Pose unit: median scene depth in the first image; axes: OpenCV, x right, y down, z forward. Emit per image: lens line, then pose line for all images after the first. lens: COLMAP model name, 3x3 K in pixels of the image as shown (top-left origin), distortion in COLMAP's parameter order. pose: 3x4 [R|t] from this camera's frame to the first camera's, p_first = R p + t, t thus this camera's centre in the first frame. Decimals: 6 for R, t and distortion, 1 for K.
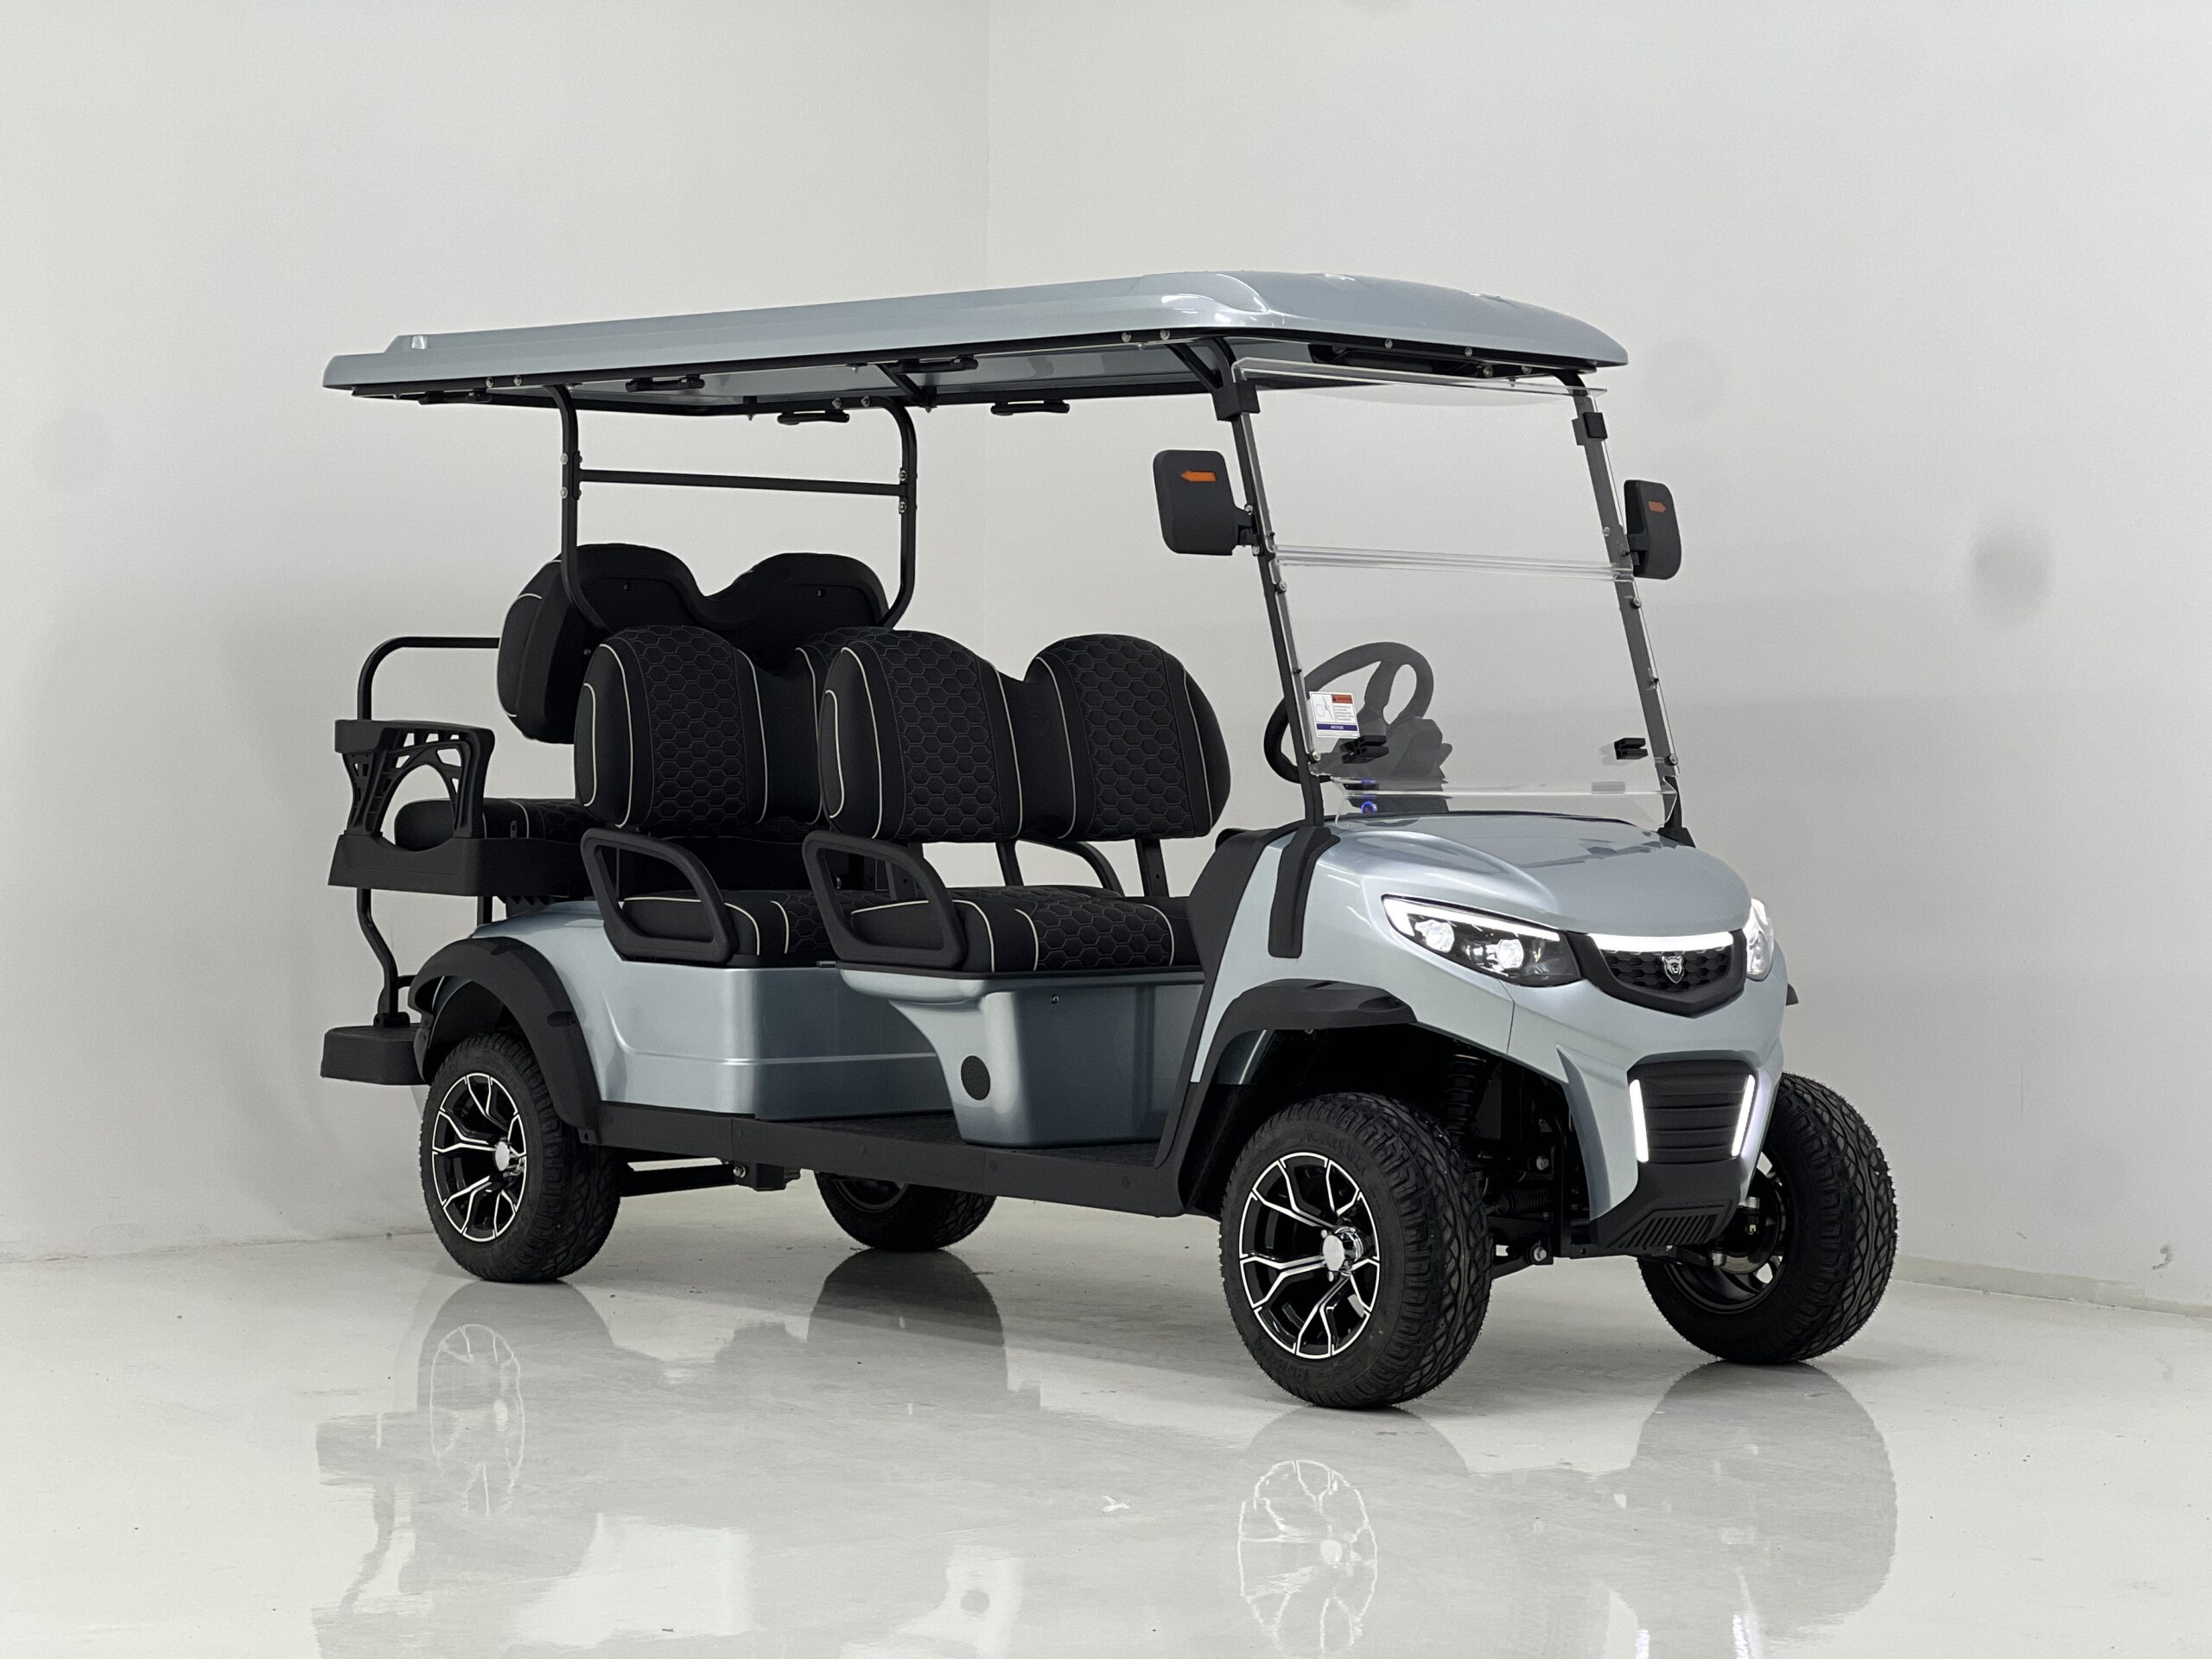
lens RADIAL K [[4975.8, 0, 1106.0], [0, 4975.8, 829.5], [0, 0, 1]] dist [-0.078947, -0.103321]
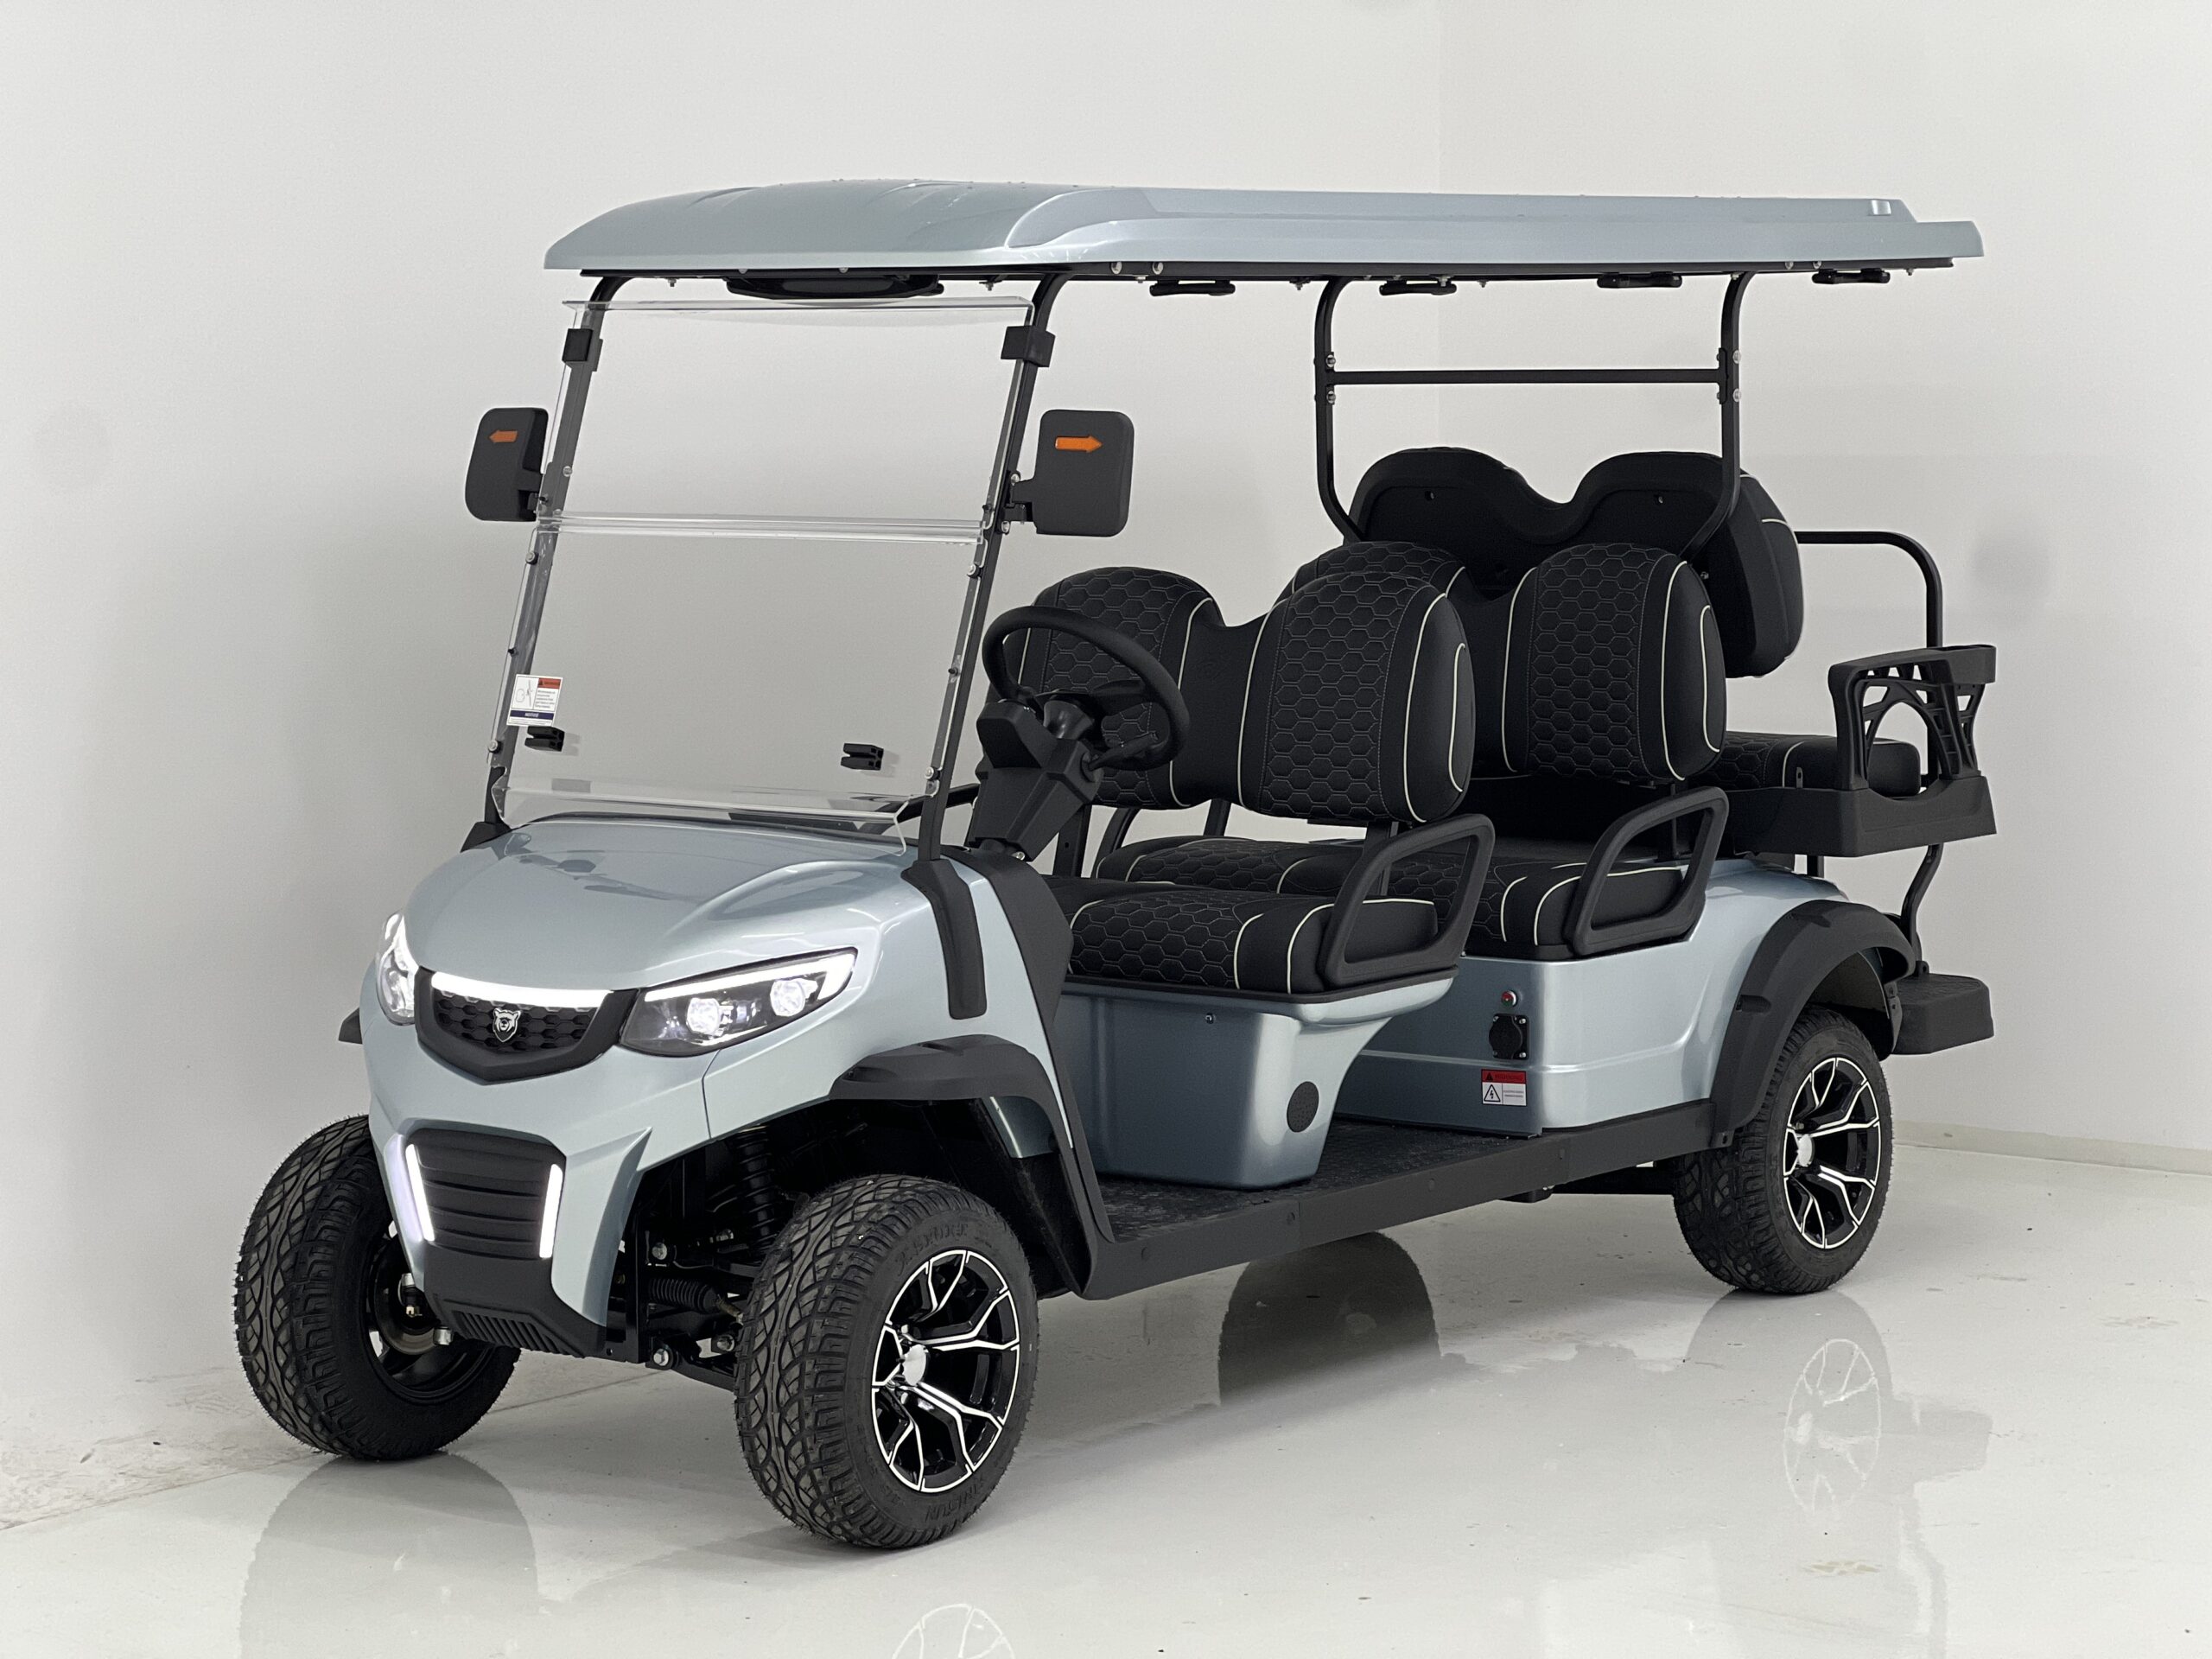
lens RADIAL K [[4975.8, 0, 1106.0], [0, 4975.8, 829.5], [0, 0, 1]] dist [-0.078947, -0.103321]
pose [[0.204727, 0.079722, -0.975567, 0.943139], [-0.010095, 0.996797, 0.079338, -0.072042], [0.978767, -0.006394, 0.204876, 0.915359]]
